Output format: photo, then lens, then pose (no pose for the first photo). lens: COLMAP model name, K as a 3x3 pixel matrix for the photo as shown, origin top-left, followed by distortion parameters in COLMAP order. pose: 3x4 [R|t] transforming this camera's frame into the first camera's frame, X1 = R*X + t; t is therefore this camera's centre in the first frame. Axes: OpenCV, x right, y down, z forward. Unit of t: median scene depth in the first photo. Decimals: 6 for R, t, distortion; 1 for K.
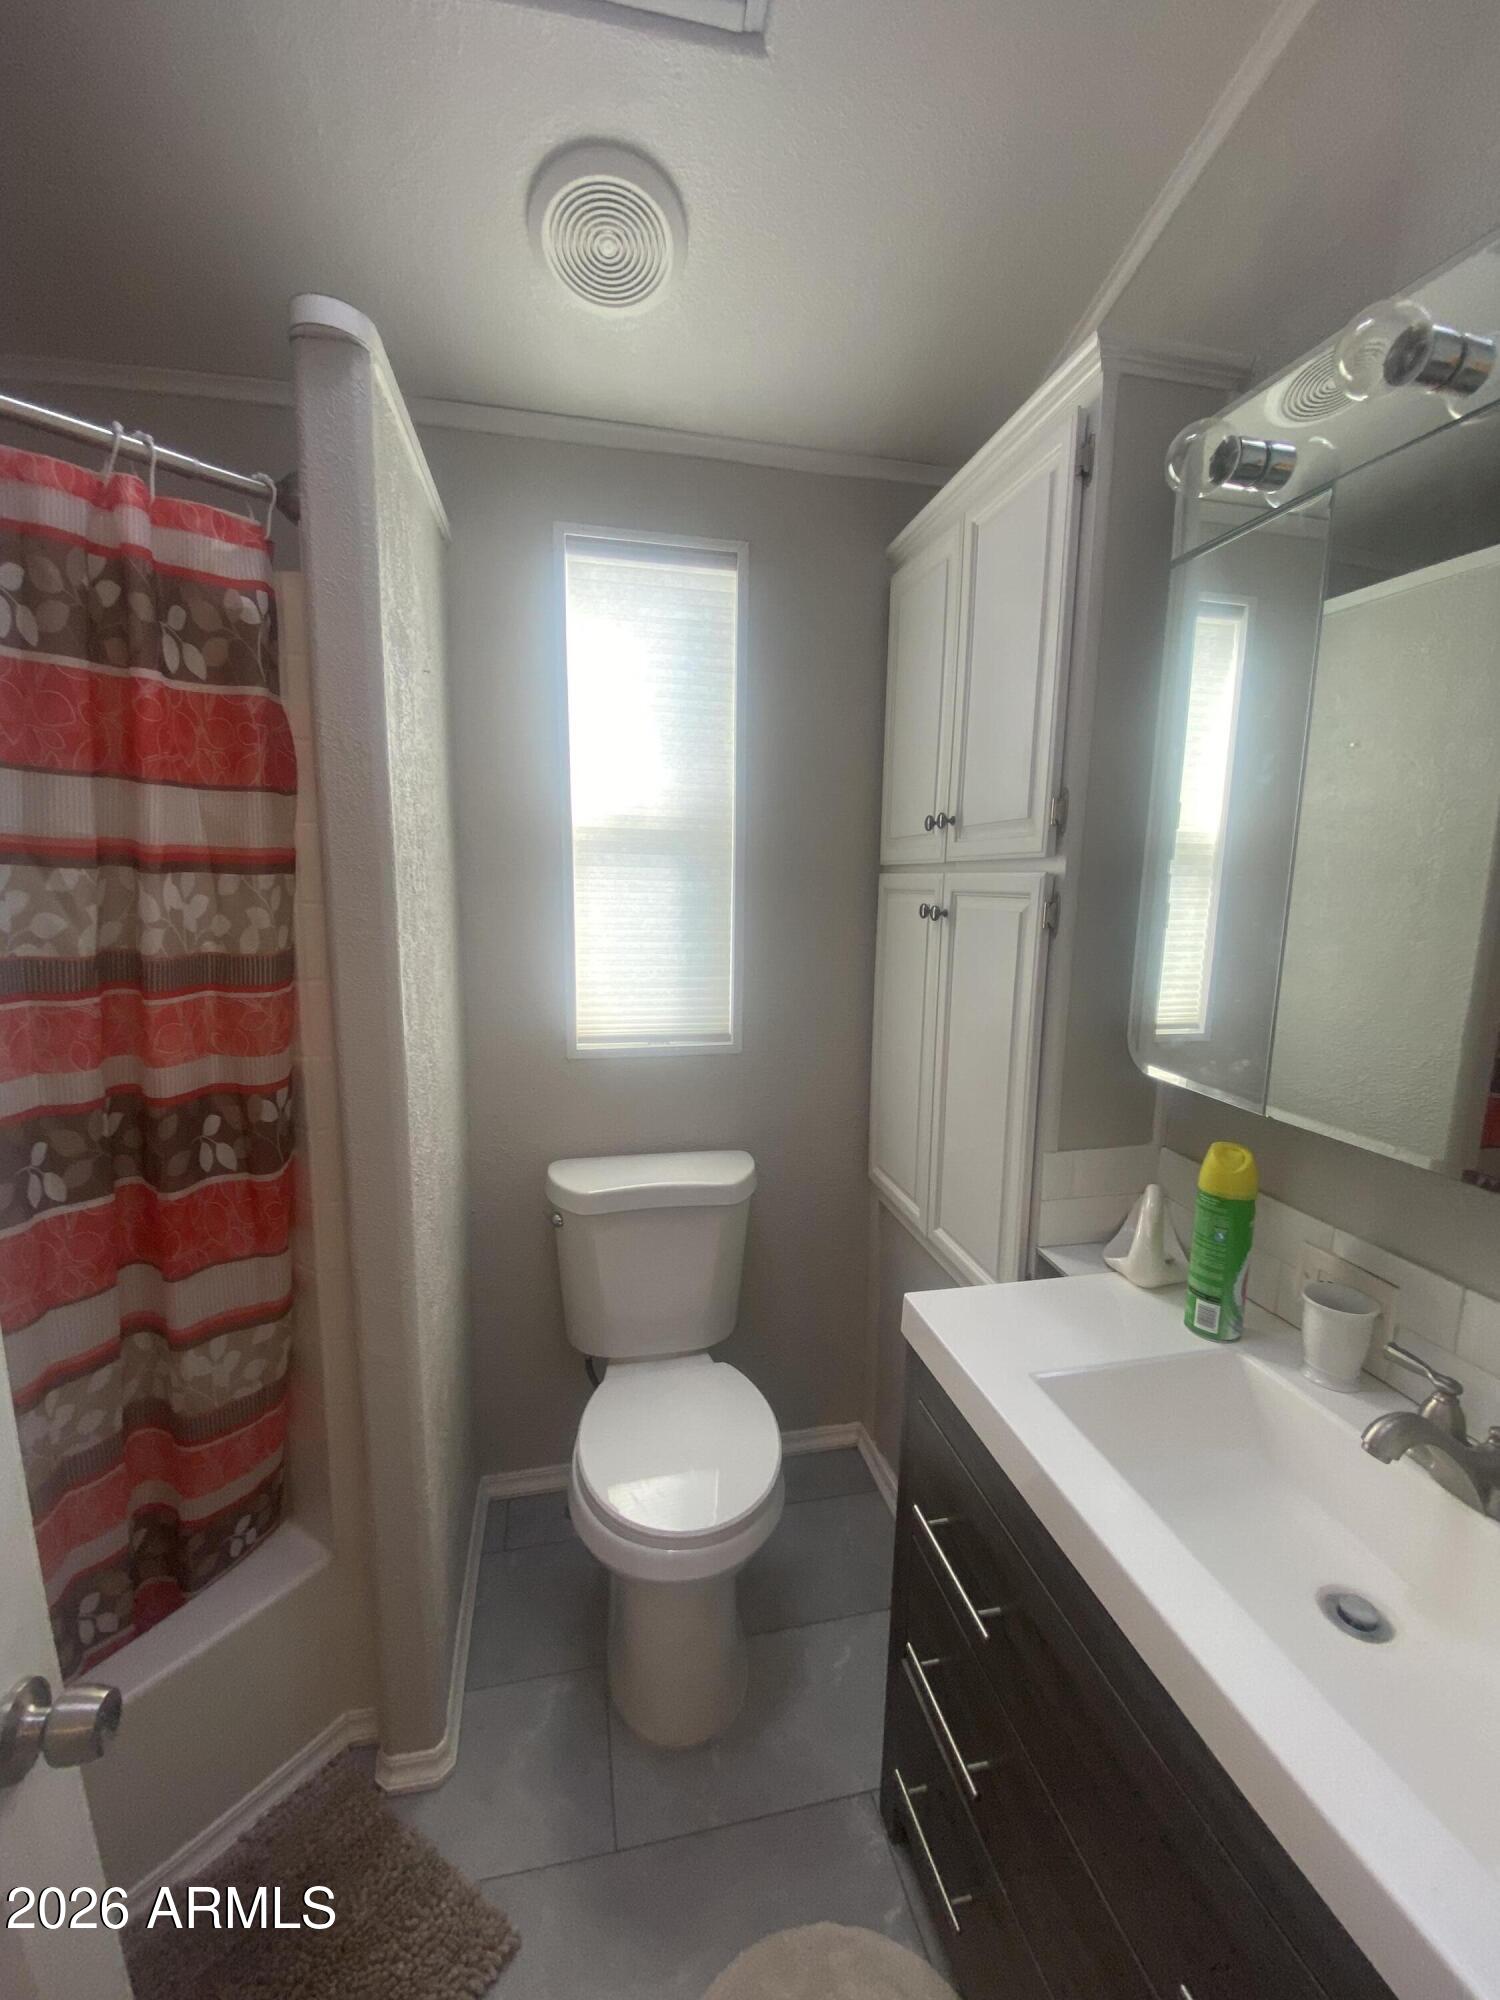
lens RADIAL K [[800.2, 0, 743.3], [0, 800.2, 992.9], [0, 0, 1]] dist [0.013854, -0.017766]
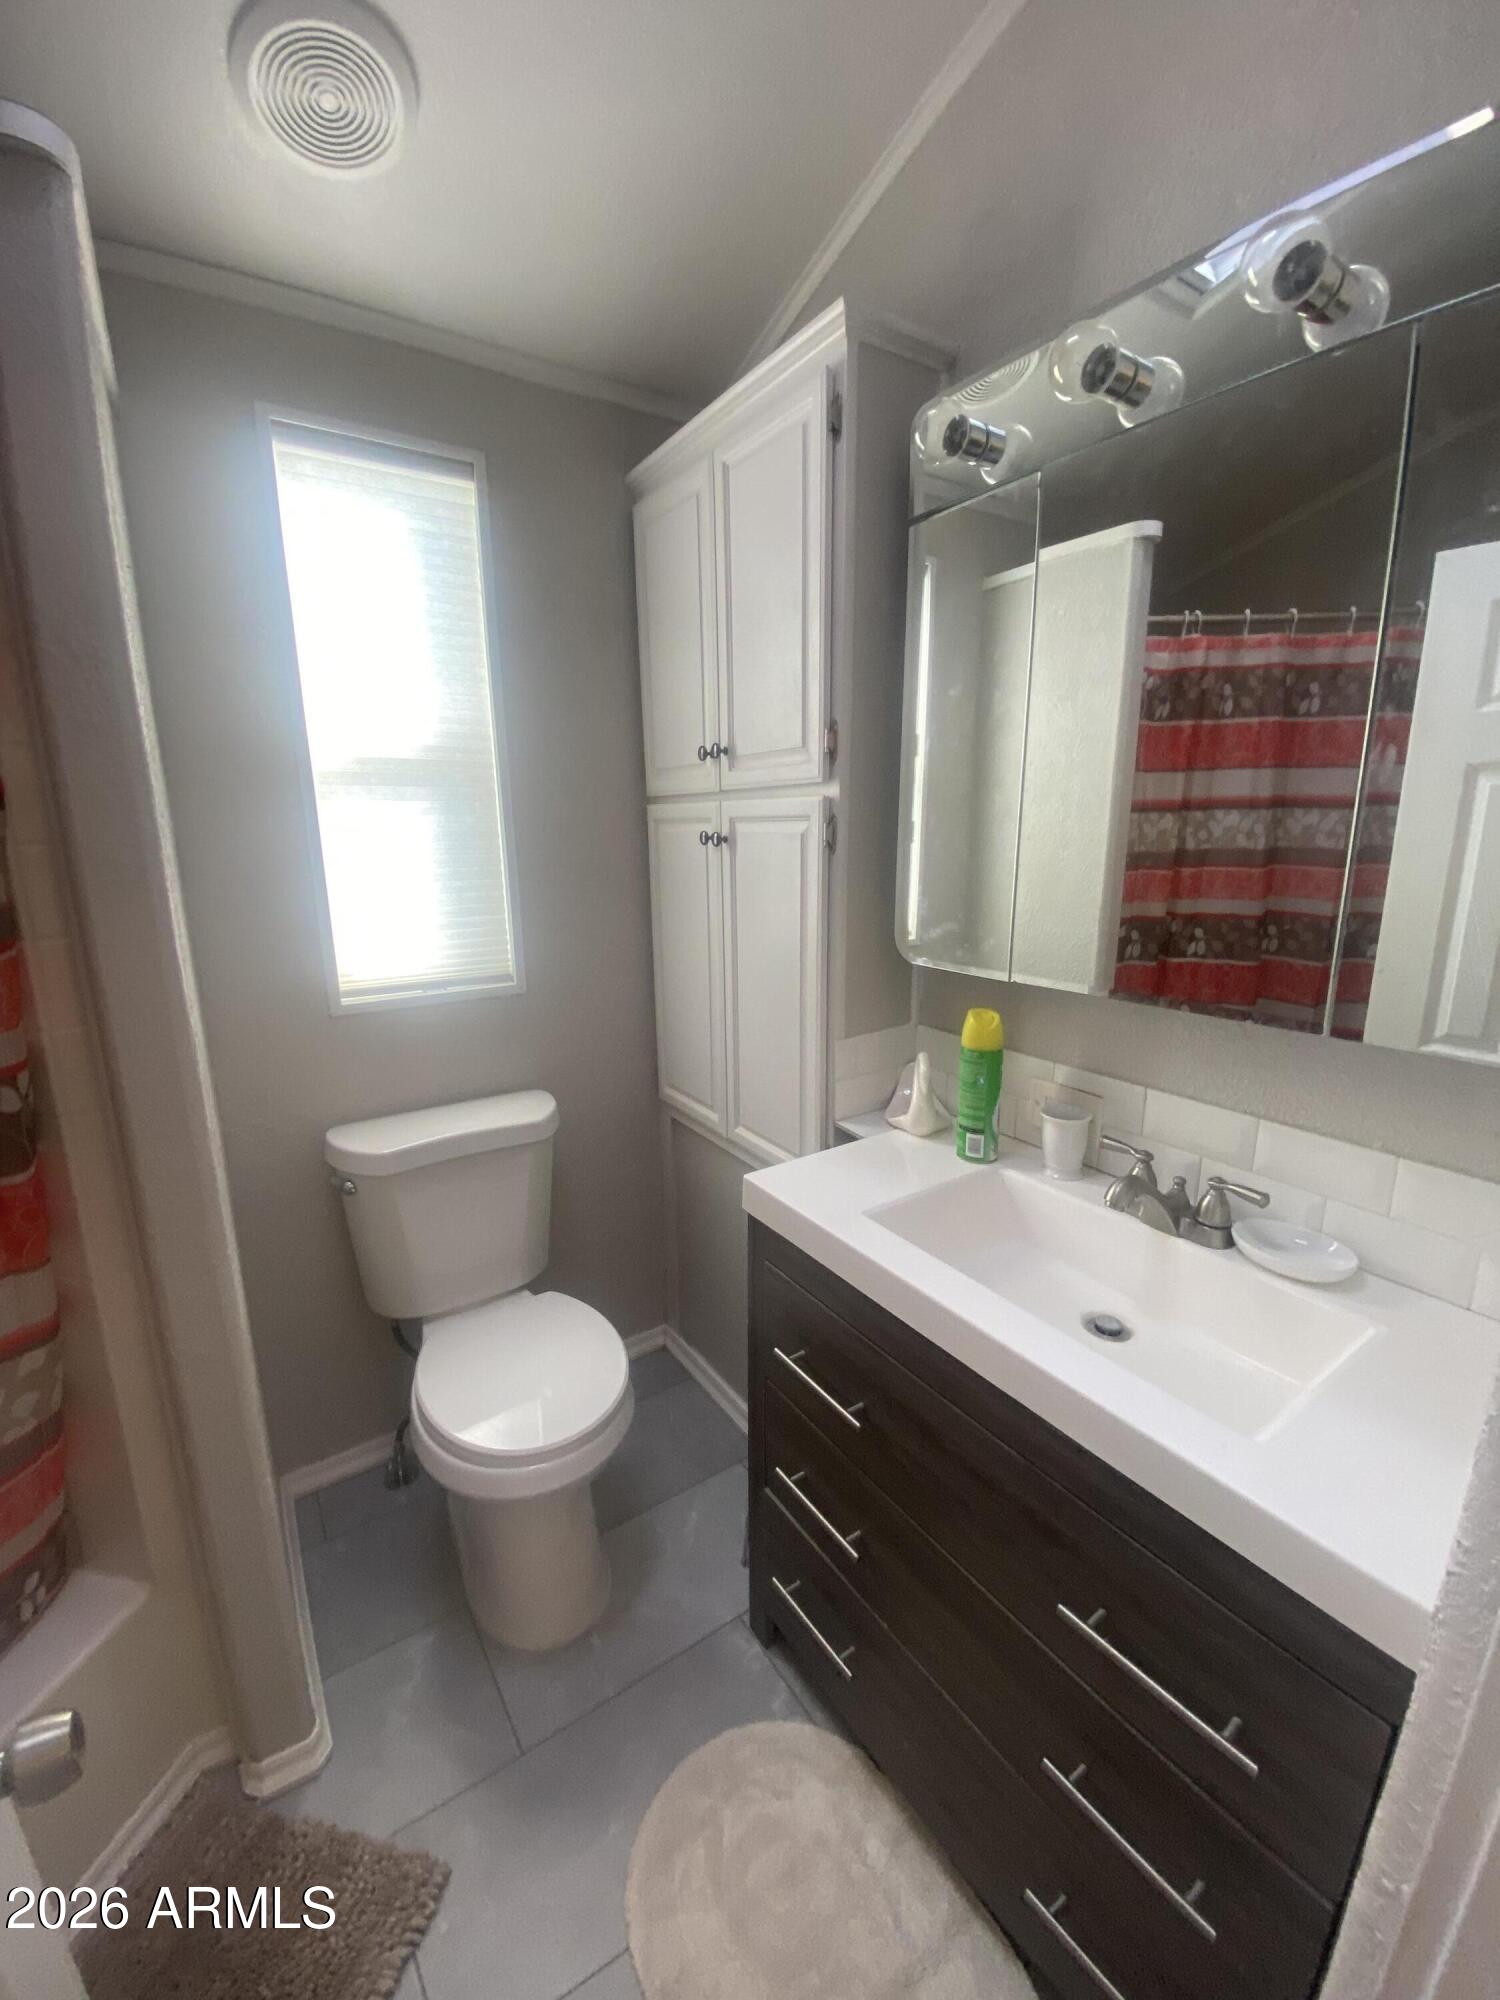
lens RADIAL K [[816.8, 0, 717.5], [0, 816.8, 1000.6], [0, 0, 1]] dist [0.030277, -0.027420]
pose [[0.933042, -0.101083, 0.345276, -0.189343], [0.078318, 0.993770, 0.079297, 0.034656], [-0.351140, -0.046947, 0.935145, -0.047711]]
